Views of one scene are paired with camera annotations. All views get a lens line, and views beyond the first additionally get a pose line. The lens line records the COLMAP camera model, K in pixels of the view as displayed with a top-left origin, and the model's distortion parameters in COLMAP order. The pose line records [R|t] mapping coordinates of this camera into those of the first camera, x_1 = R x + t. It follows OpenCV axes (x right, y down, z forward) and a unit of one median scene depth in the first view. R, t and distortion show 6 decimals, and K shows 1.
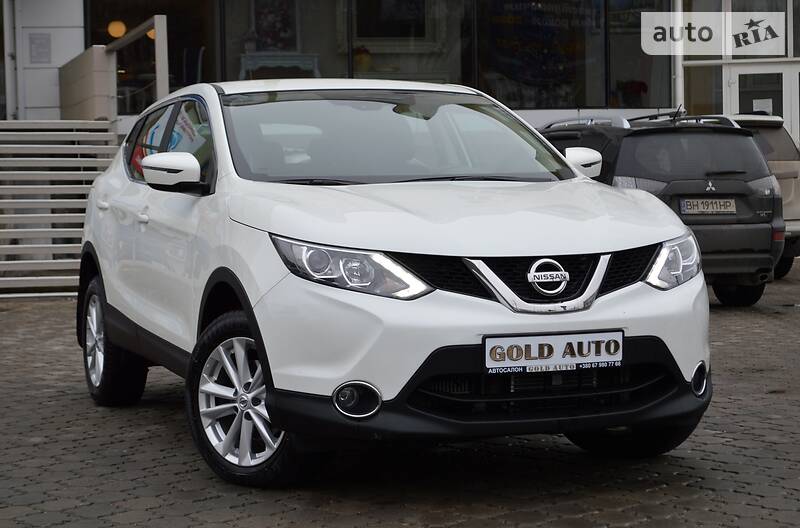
lens RADIAL K [[1743.0, 0, 394.0], [0, 1743.0, 264.8], [0, 0, 1]] dist [0.020551, 0.000000]
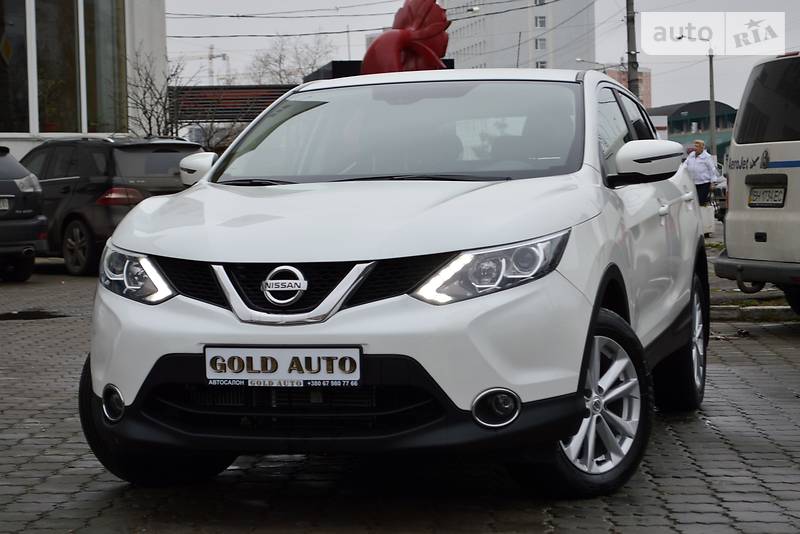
lens RADIAL K [[1889.9, 0, 398.7], [0, 1889.9, 267.9], [0, 0, 1]] dist [0.029239, 0.000000]
pose [[0.806576, 0.023671, -0.590657, 0.731277], [-0.021553, 0.999711, 0.010634, -0.014387], [0.590738, 0.004153, 0.806853, 0.221961]]
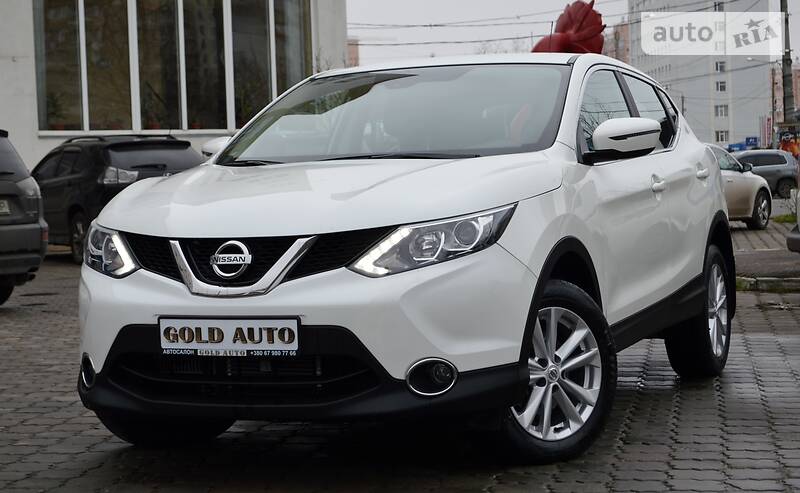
lens RADIAL K [[1651.3, 0, 391.8], [0, 1651.3, 246.1], [0, 0, 1]] dist [0.009487, 0.000000]
pose [[0.727941, 0.018952, -0.685378, 0.783472], [-0.014351, 0.999820, 0.012405, -0.013084], [0.685490, 0.000806, 0.728082, 0.389480]]
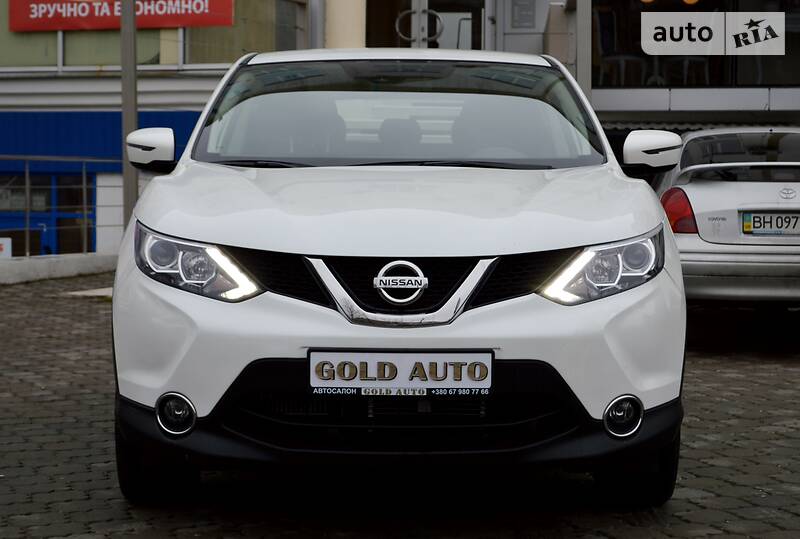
lens RADIAL K [[1831.4, 0, 411.4], [0, 1831.4, 264.8], [0, 0, 1]] dist [-0.019860, 0.000000]
pose [[0.939101, 0.040146, -0.341287, 0.390844], [-0.037665, 0.999194, 0.013896, -0.013887], [0.341570, -0.000195, 0.939856, 0.177988]]
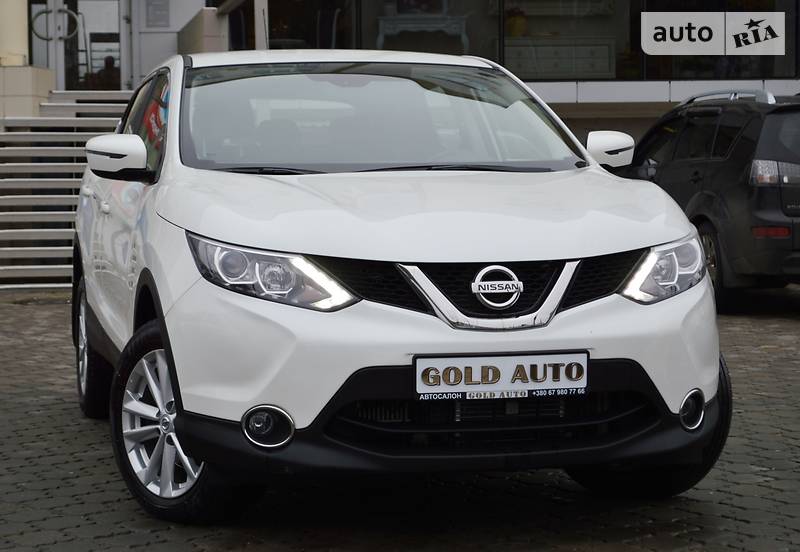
lens RADIAL K [[1933.3, 0, 378.1], [0, 1933.3, 276.6], [0, 0, 1]] dist [0.028063, 0.000000]
pose [[0.992546, 0.015433, -0.120887, 0.144129], [-0.013699, 0.999791, 0.015162, -0.011623], [0.121095, -0.013393, 0.992551, 0.060154]]
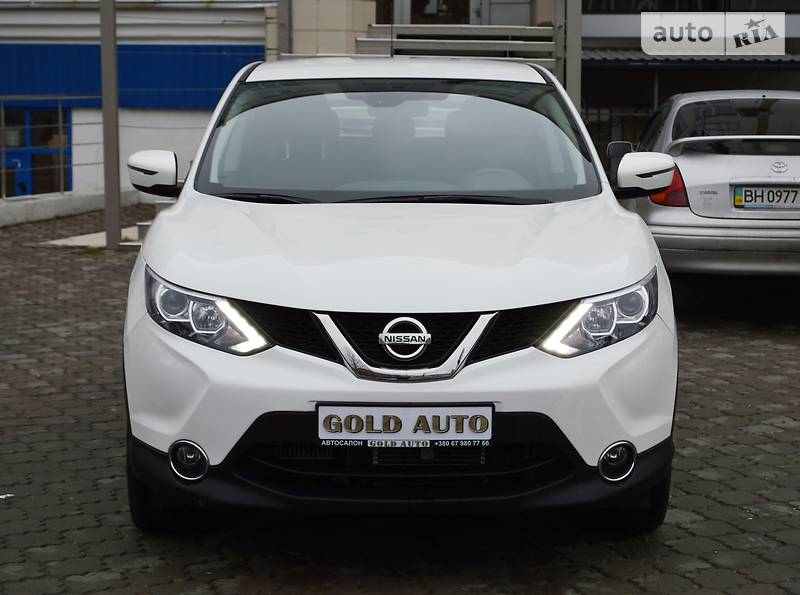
lens RADIAL K [[1911.7, 0, 406.4], [0, 1911.7, 297.5], [0, 0, 1]] dist [-0.024111, 0.000000]
pose [[0.942364, 0.063715, -0.328466, 0.399394], [-0.036832, 0.995489, 0.087434, -0.096395], [0.332555, -0.070296, 0.940460, 0.106562]]
